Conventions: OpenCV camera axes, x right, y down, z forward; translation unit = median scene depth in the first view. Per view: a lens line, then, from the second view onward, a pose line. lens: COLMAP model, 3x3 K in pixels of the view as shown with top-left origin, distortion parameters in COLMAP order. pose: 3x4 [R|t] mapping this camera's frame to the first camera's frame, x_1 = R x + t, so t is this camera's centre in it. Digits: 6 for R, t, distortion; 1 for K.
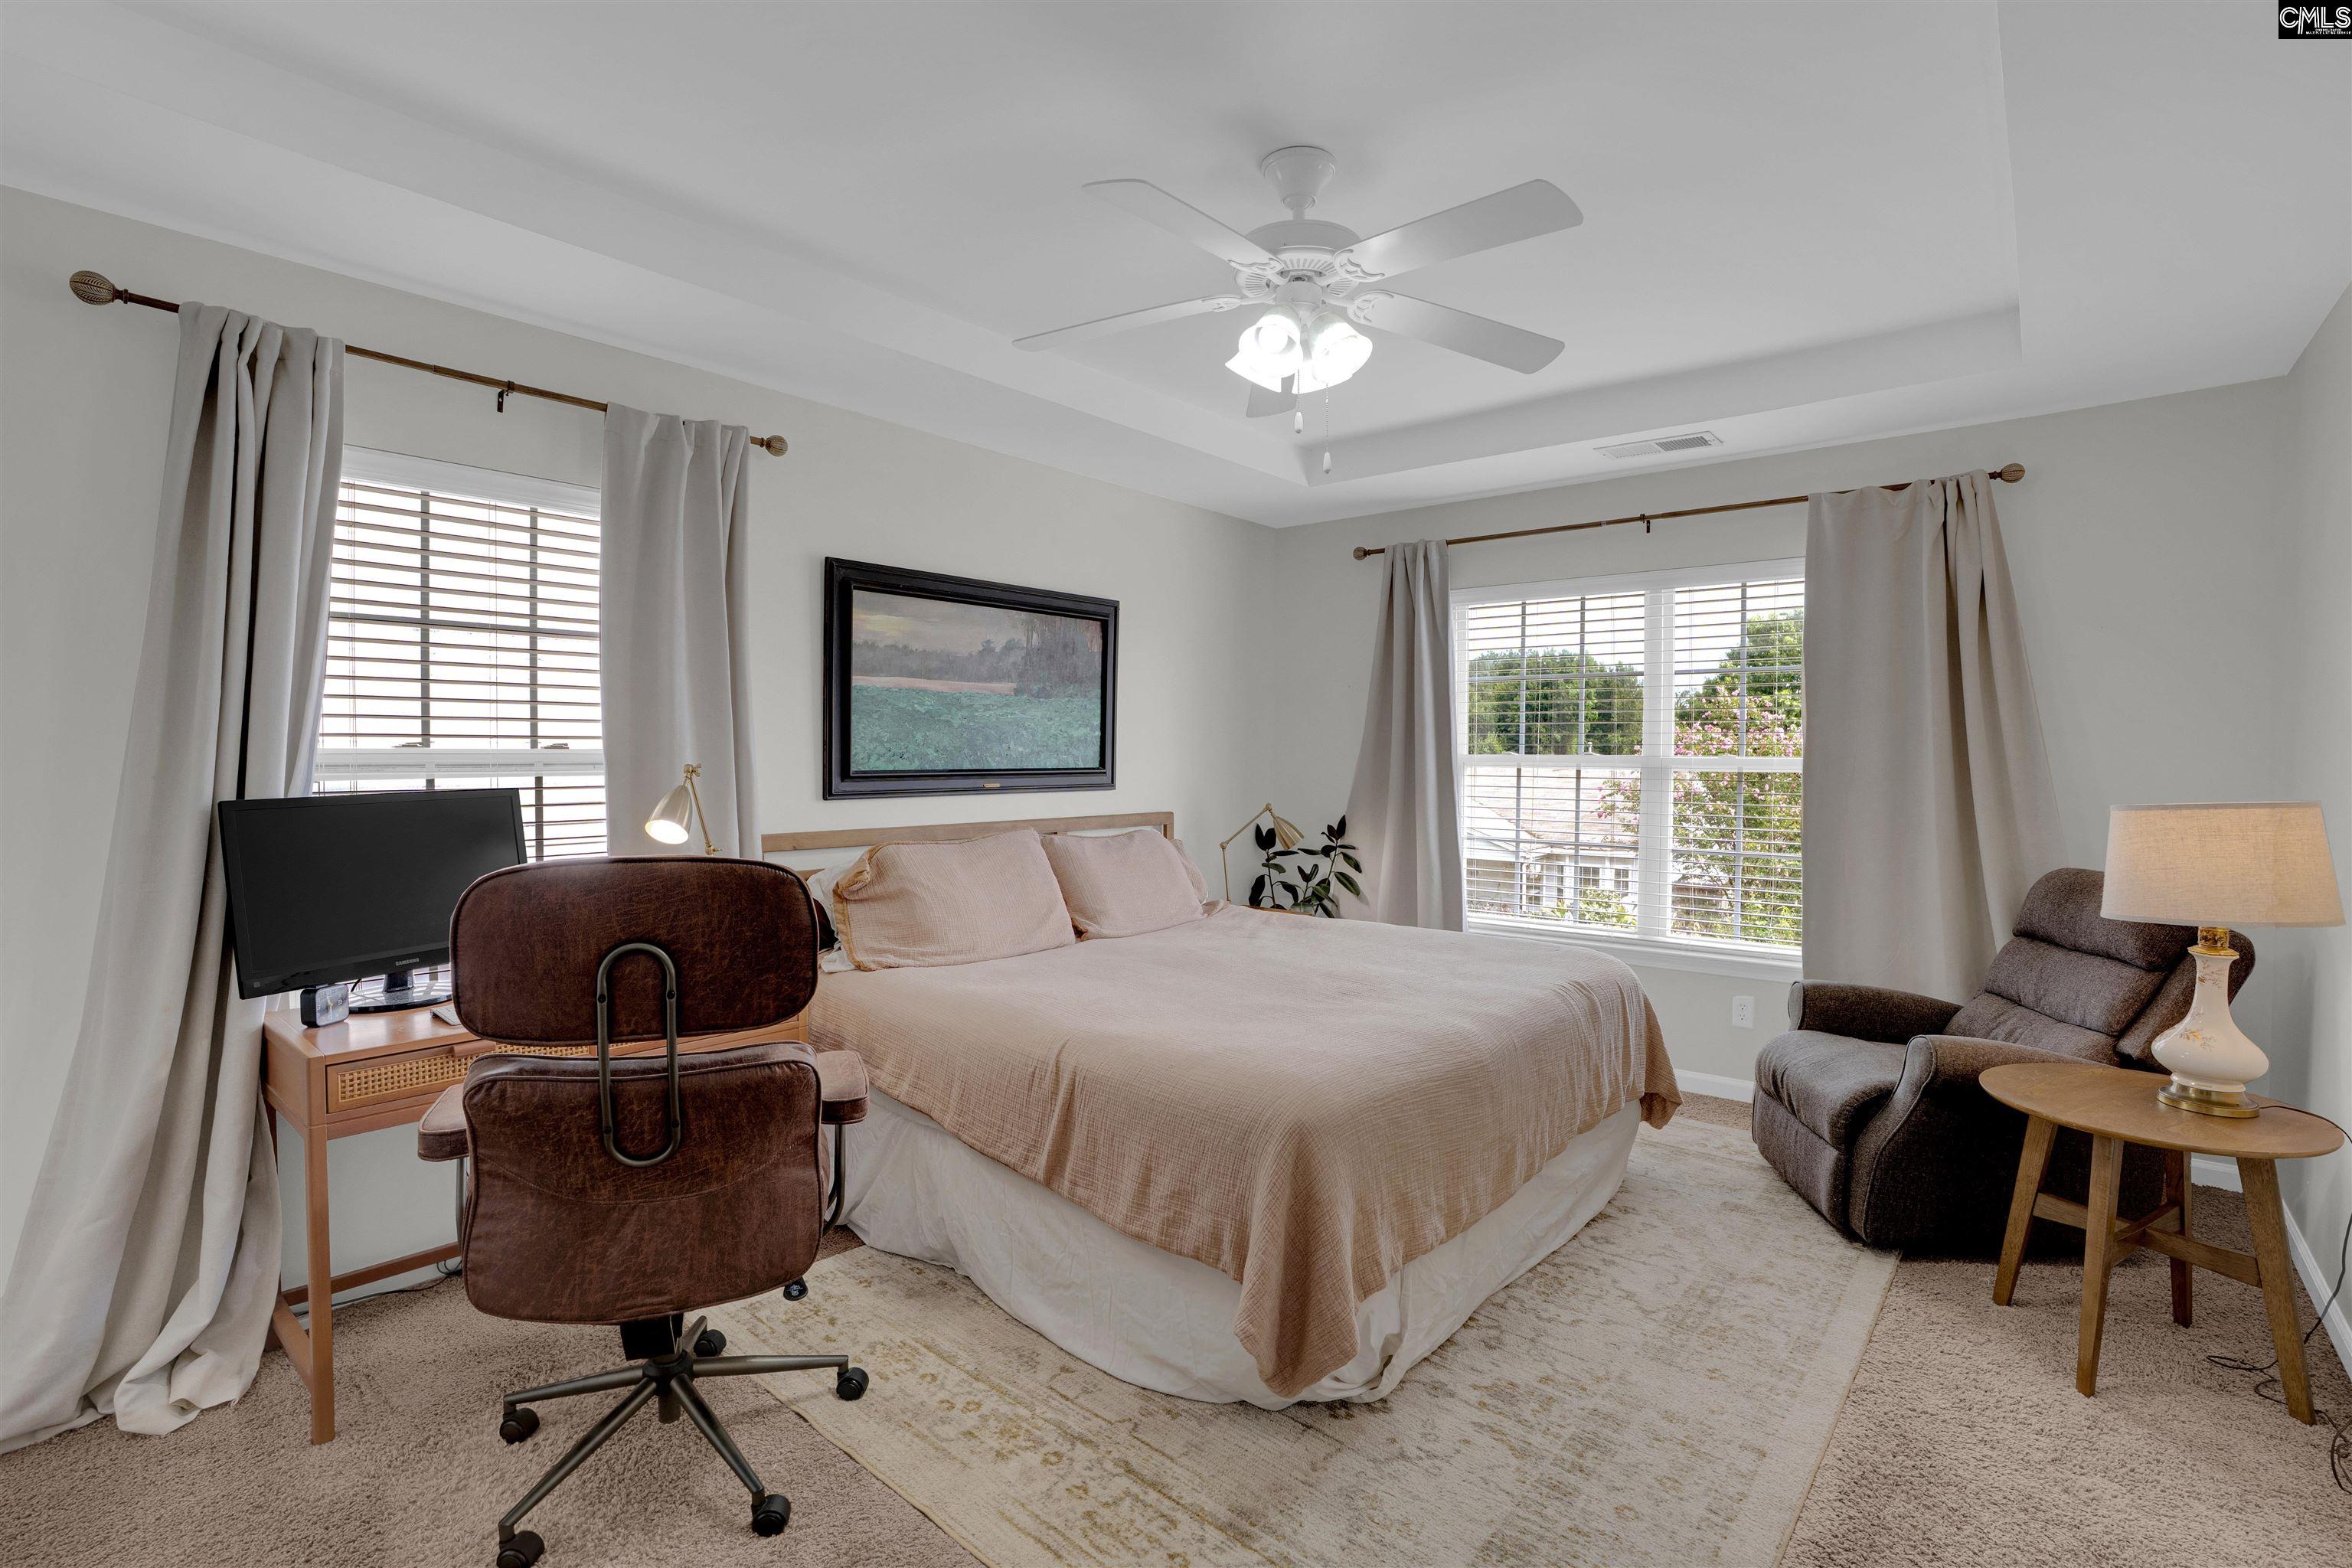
lens RADIAL K [[1064.6, 0, 1176.0], [0, 1064.6, 784.0], [0, 0, 1]] dist [-0.063947, 0.000251]
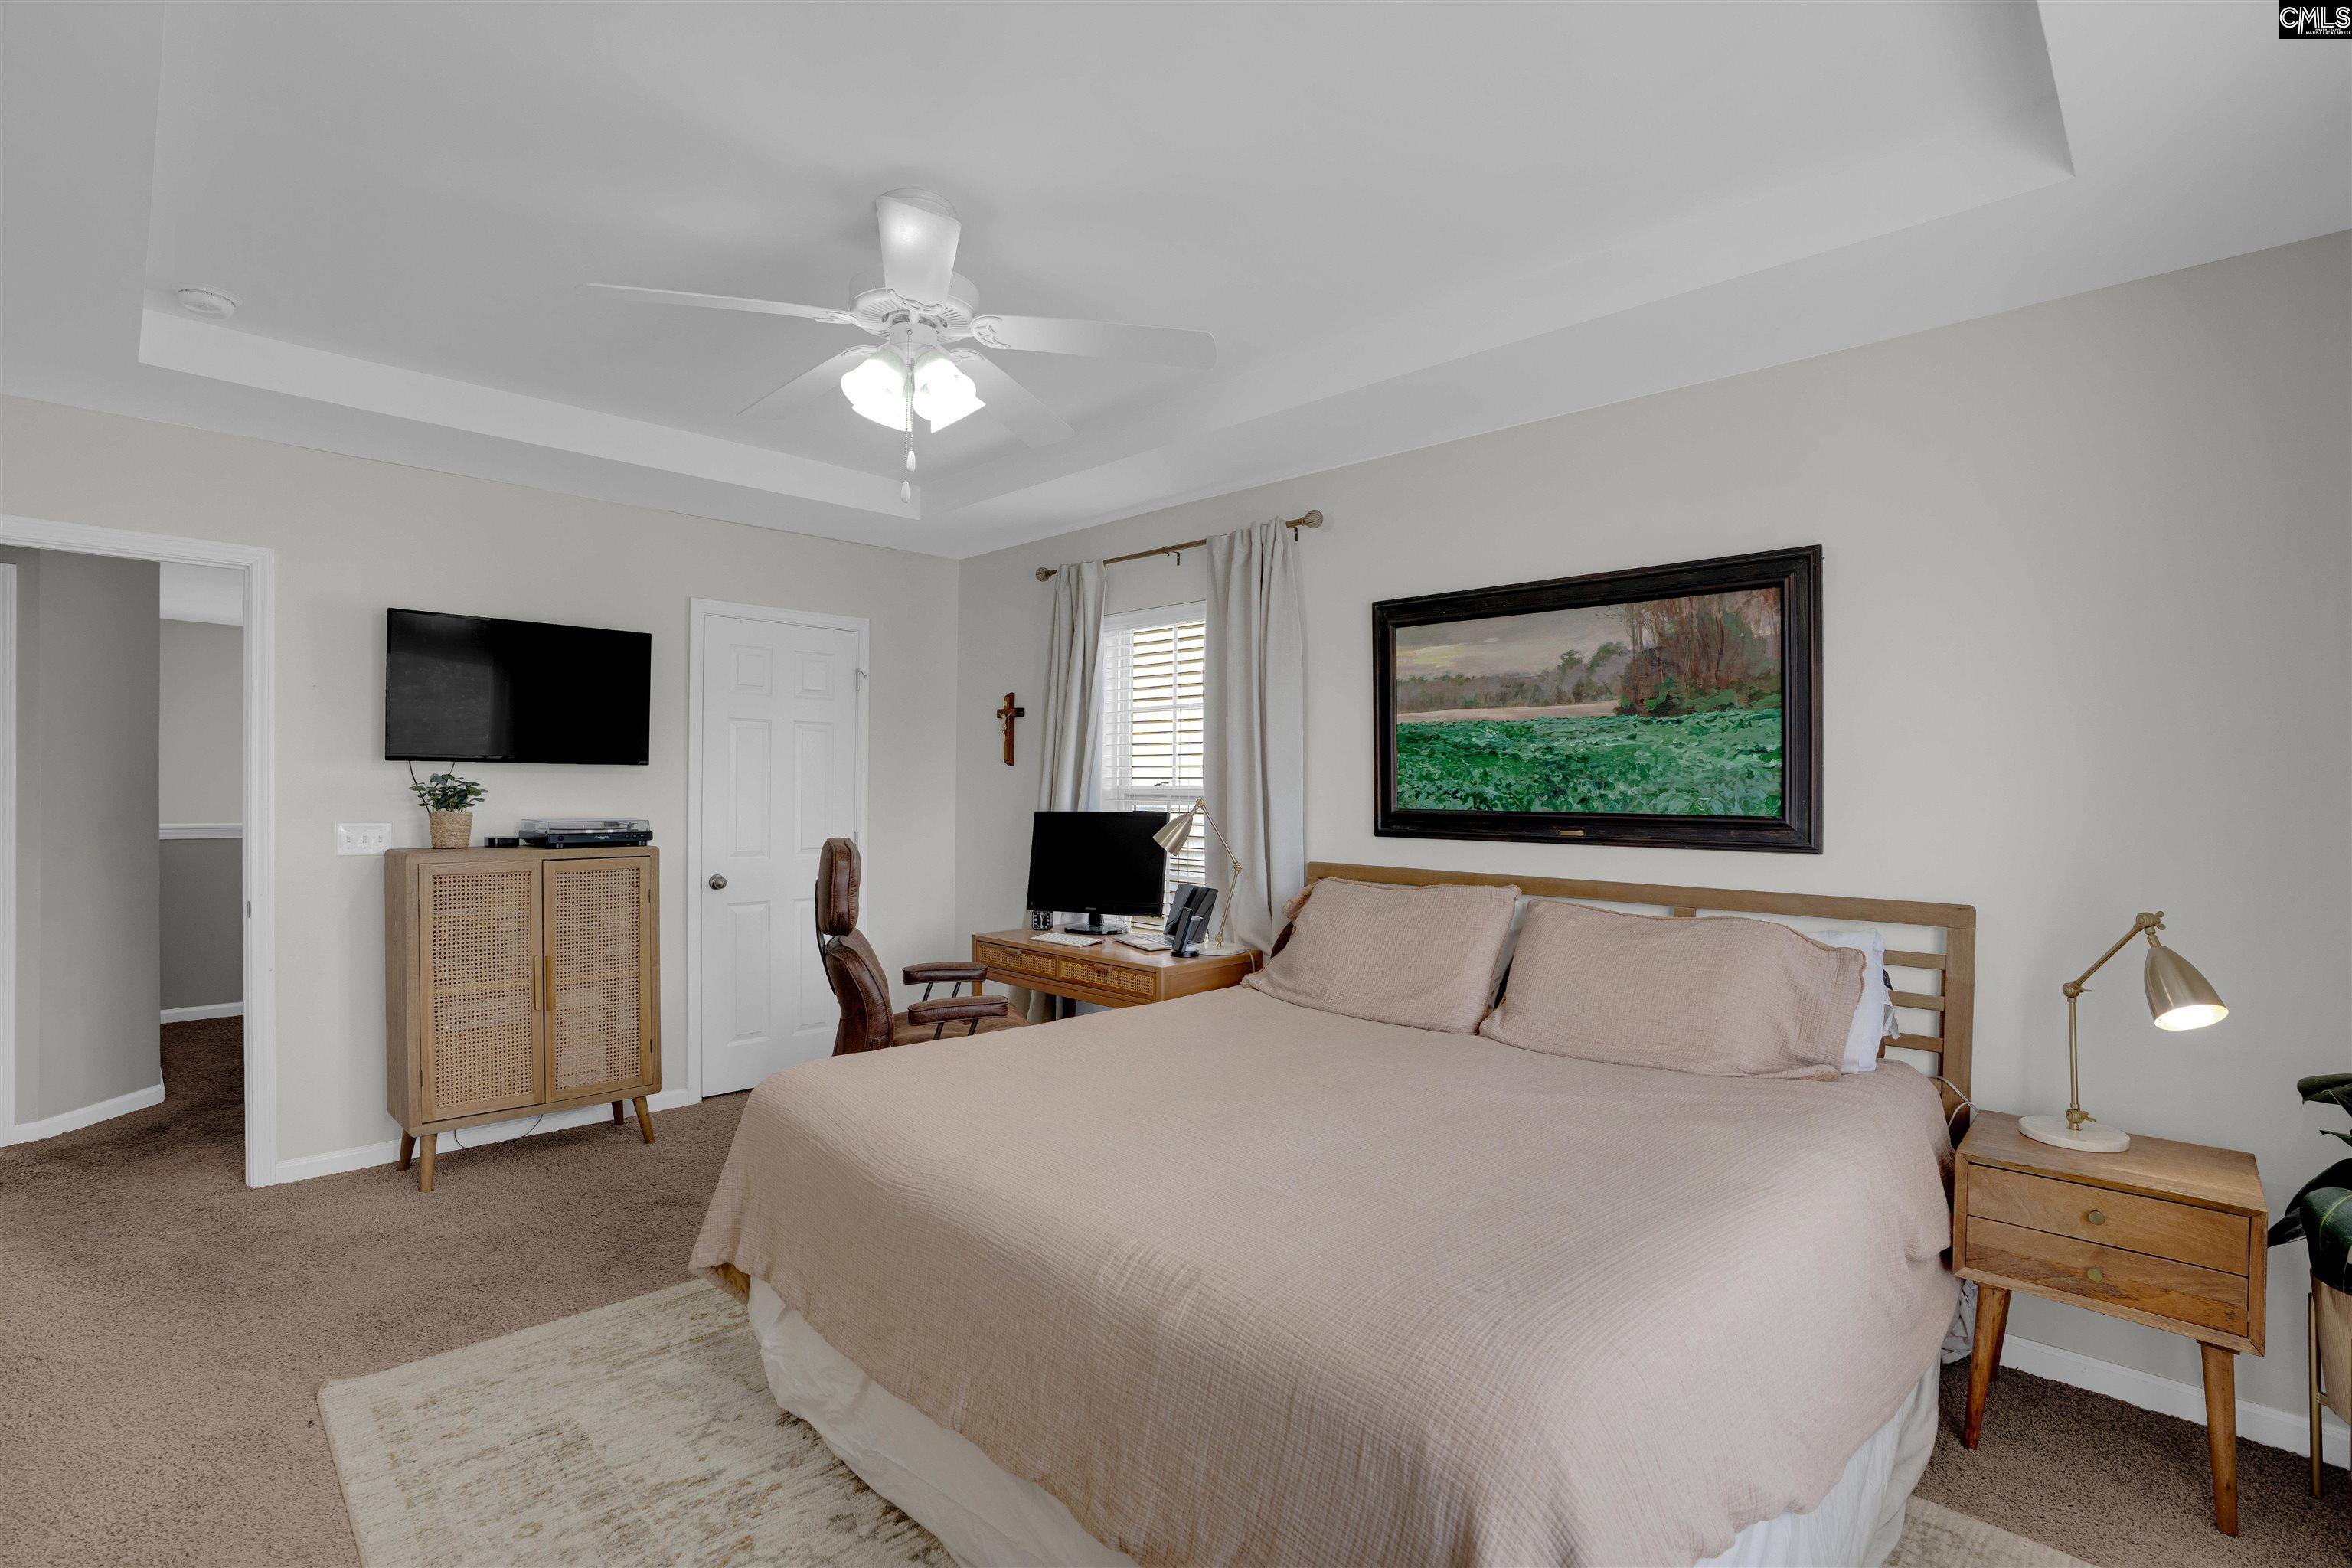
lens RADIAL K [[1111.9, 0, 1176.0], [0, 1111.9, 784.0], [0, 0, 1]] dist [-0.043326, 0.000178]
pose [[-0.088939, -0.011492, -0.995971, 0.720089], [-0.044677, 0.998973, -0.007537, -0.017742], [0.995035, 0.043827, -0.089361, 0.844515]]
